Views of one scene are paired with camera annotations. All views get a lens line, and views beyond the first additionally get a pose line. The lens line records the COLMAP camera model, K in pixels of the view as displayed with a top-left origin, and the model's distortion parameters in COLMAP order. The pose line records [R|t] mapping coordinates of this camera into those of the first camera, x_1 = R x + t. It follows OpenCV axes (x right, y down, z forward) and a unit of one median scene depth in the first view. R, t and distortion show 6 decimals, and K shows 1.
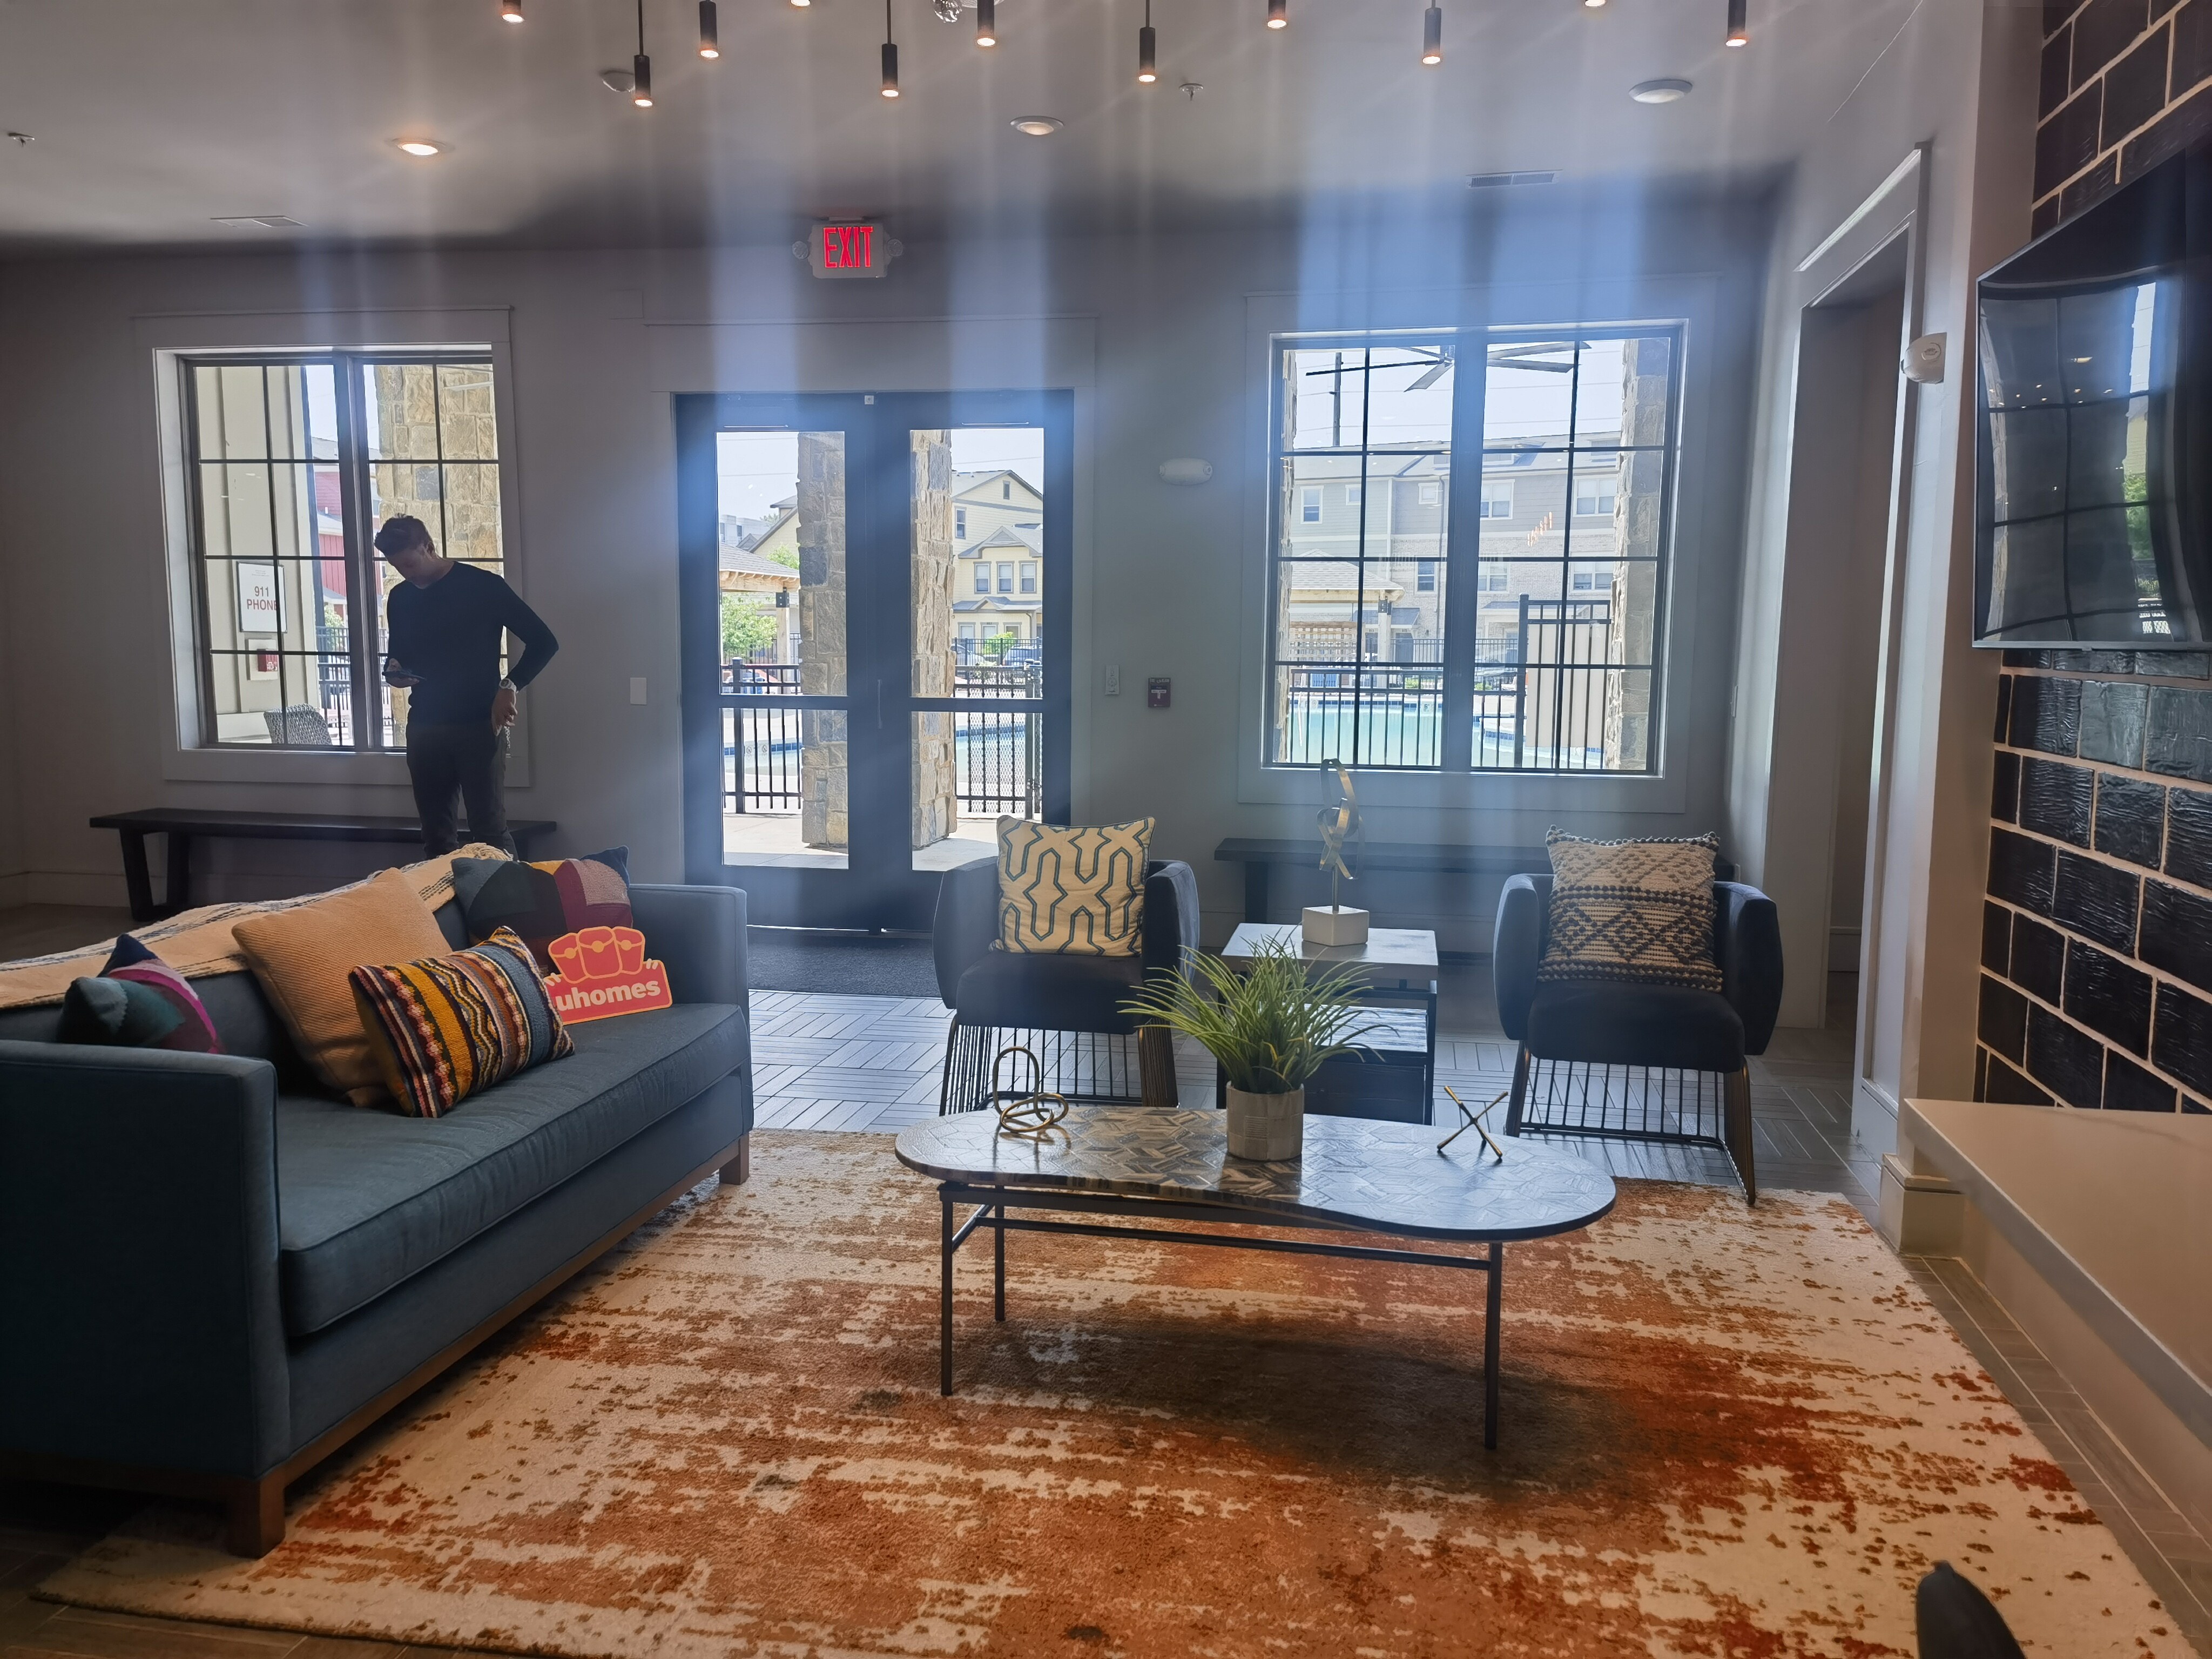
lens RADIAL K [[1695.2, 0, 1095.6], [0, 1695.2, 825.2], [0, 0, 1]] dist [0.079102, -0.027318]
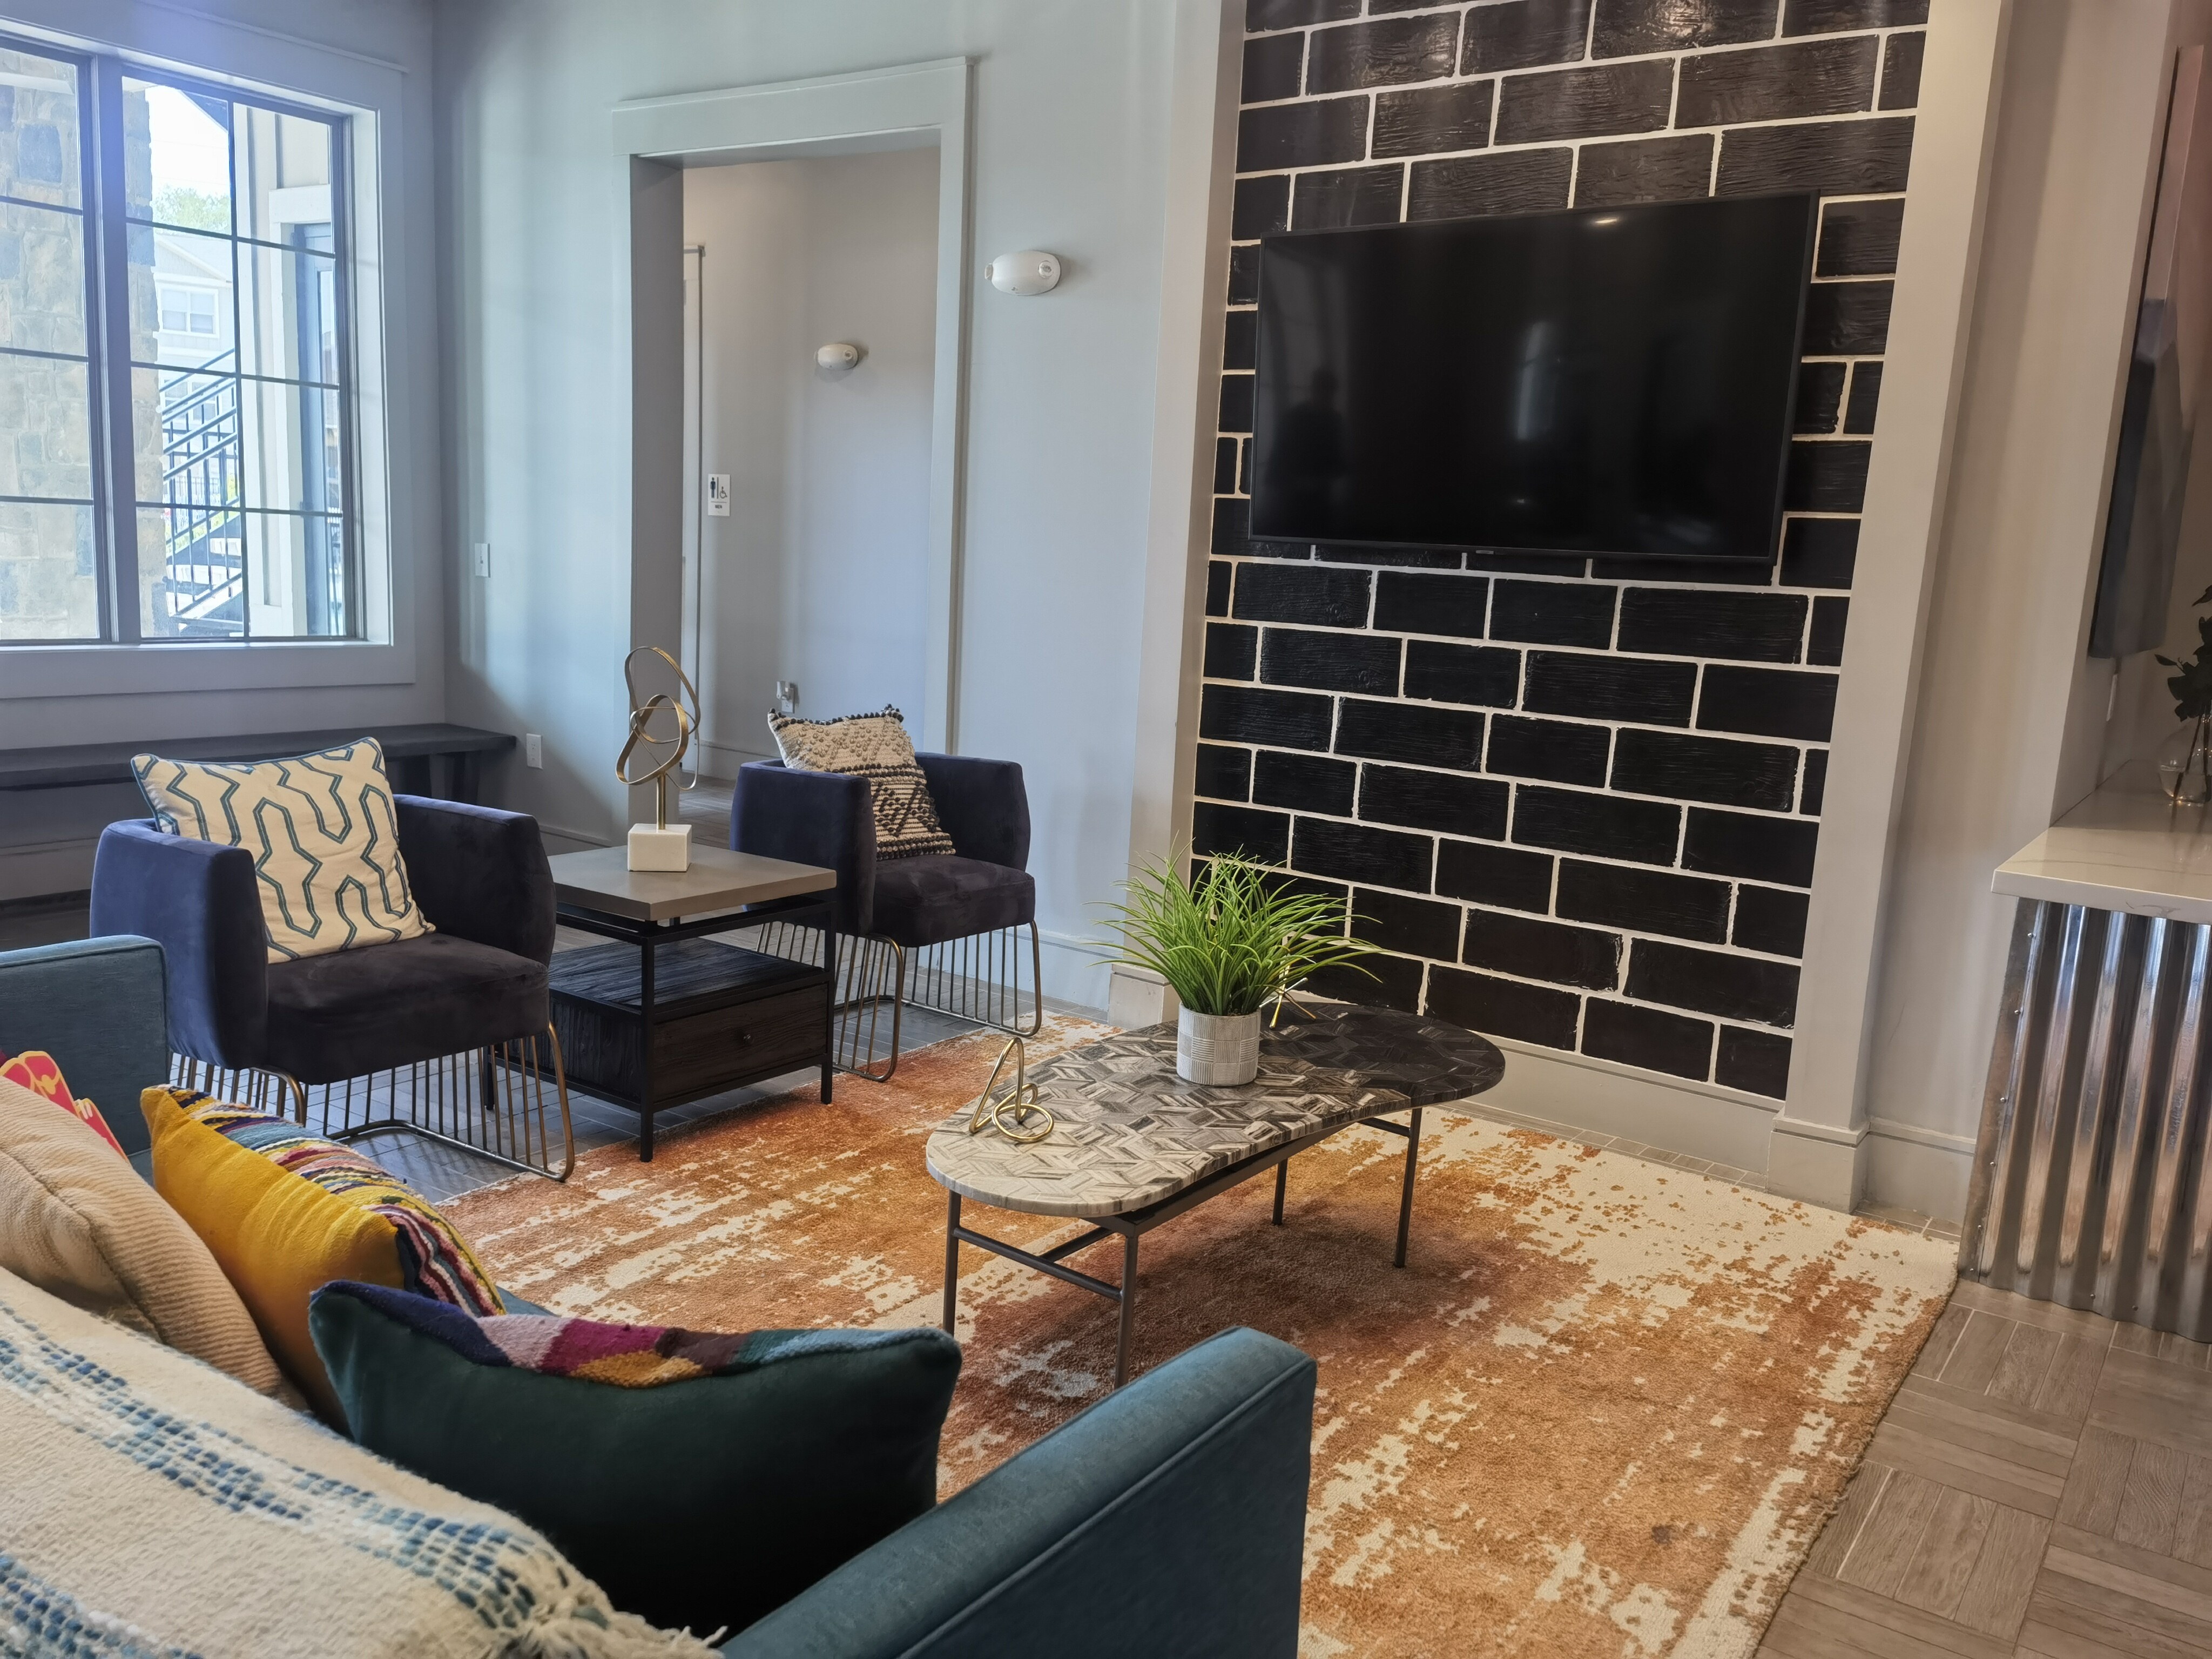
lens RADIAL K [[1695.2, 0, 1095.6], [0, 1695.2, 825.2], [0, 0, 1]] dist [0.079102, -0.027318]
pose [[0.429694, -0.137179, 0.892494, -0.760710], [0.049927, 0.990490, 0.128204, -0.071941], [-0.901593, -0.010528, 0.432456, 0.653977]]
